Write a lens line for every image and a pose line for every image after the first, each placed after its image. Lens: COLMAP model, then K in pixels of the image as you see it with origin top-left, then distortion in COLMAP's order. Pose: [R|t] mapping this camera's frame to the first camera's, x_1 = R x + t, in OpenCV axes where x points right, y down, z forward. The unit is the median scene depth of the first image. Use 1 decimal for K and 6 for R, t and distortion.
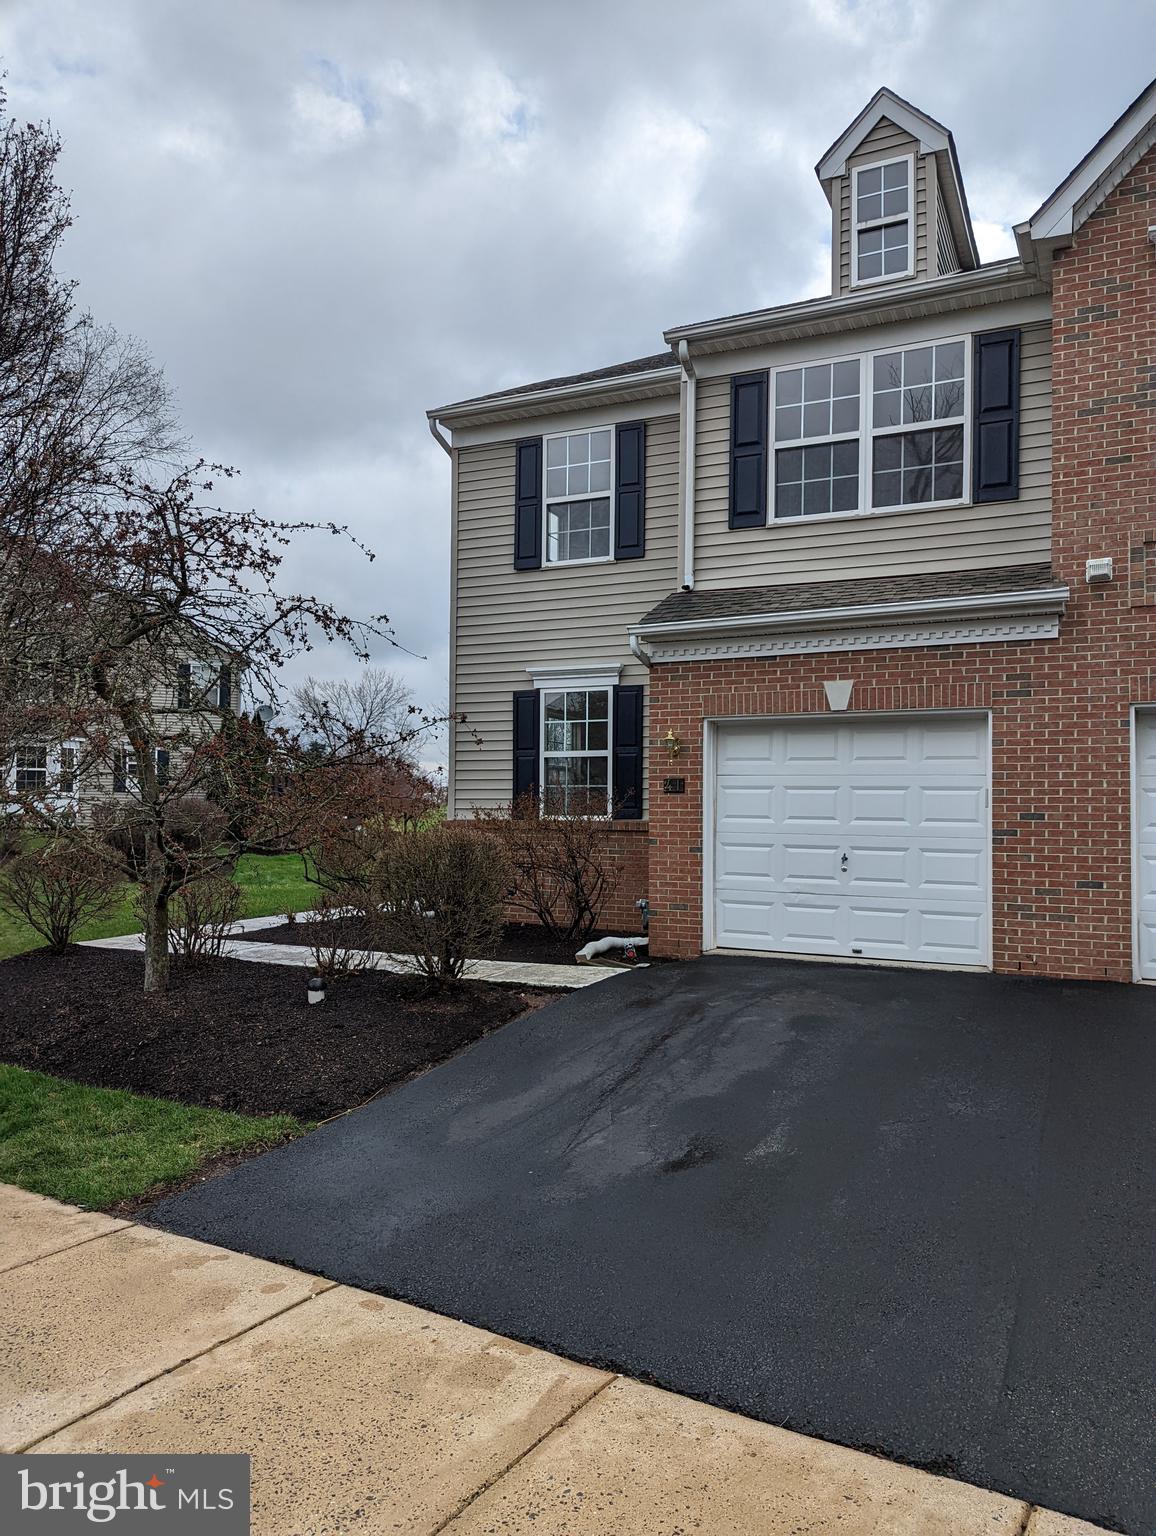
lens RADIAL K [[1068.6, 0, 578.0], [0, 1068.6, 768.0], [0, 0, 1]] dist [0.058547, -0.053640]
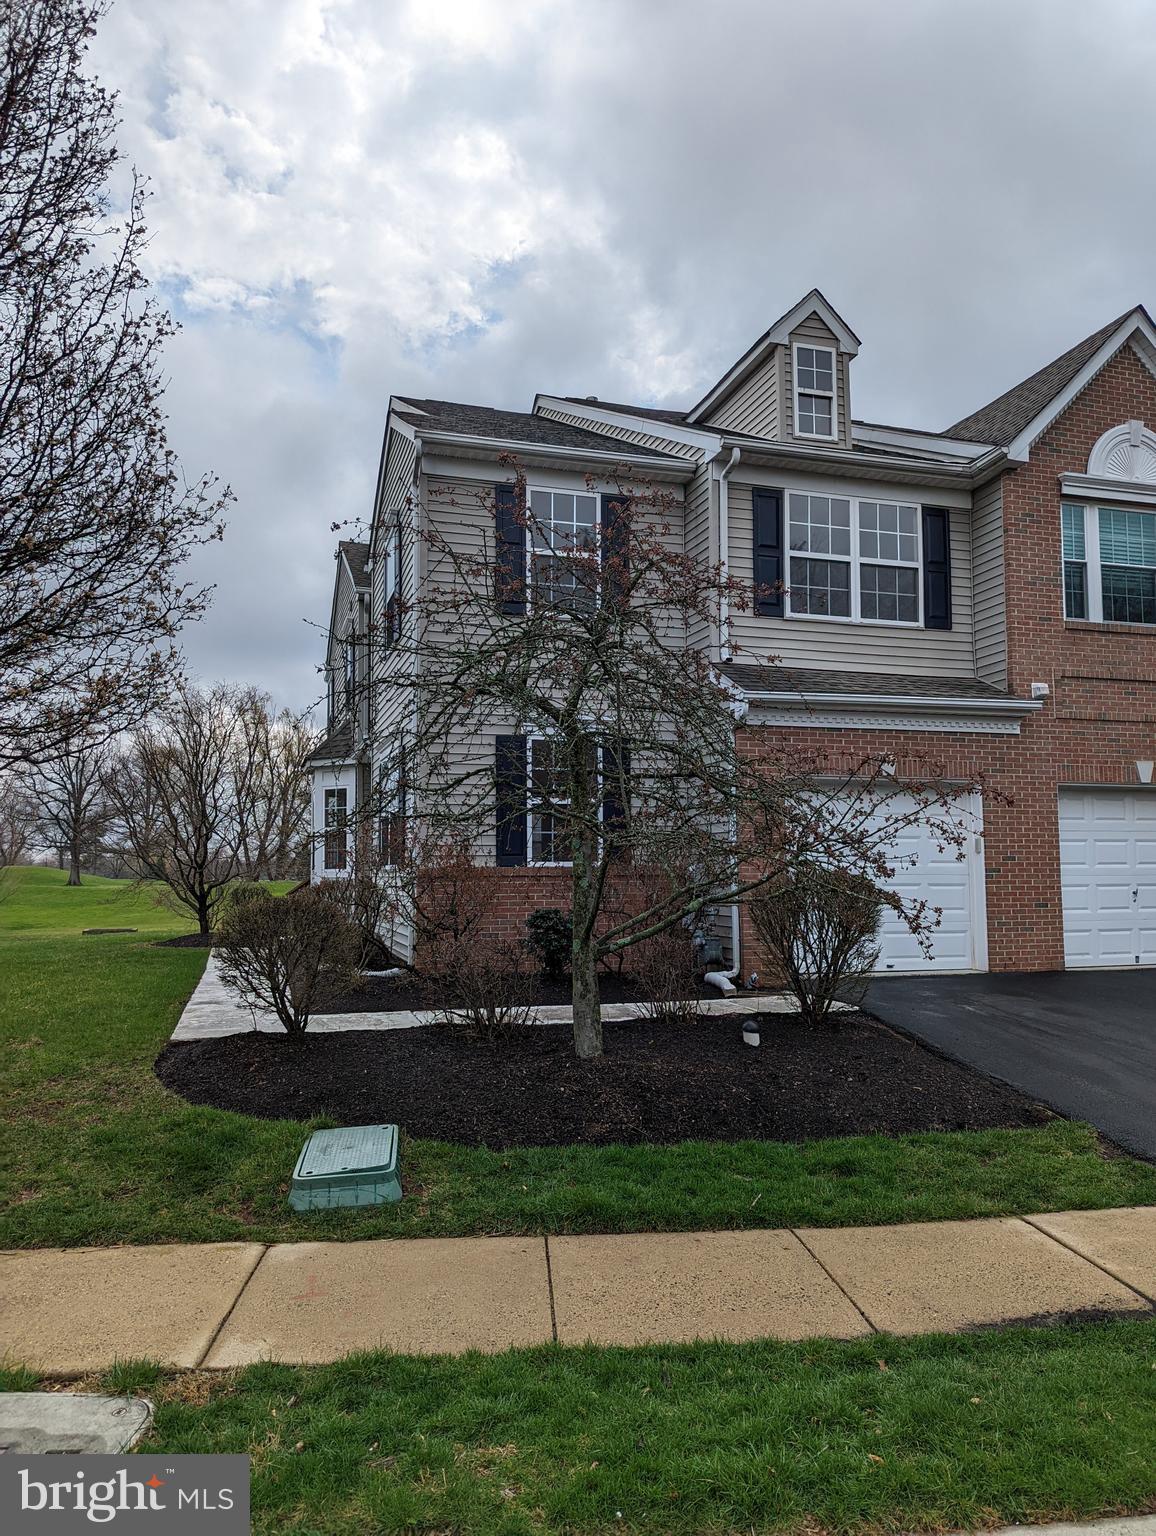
lens RADIAL K [[1068.6, 0, 578.0], [0, 1068.6, 768.0], [0, 0, 1]] dist [0.058547, -0.053640]
pose [[0.744141, 0.051805, 0.666011, -0.818678], [-0.019847, 0.998263, -0.055474, 0.013991], [-0.667728, 0.028062, 0.743876, 0.279251]]
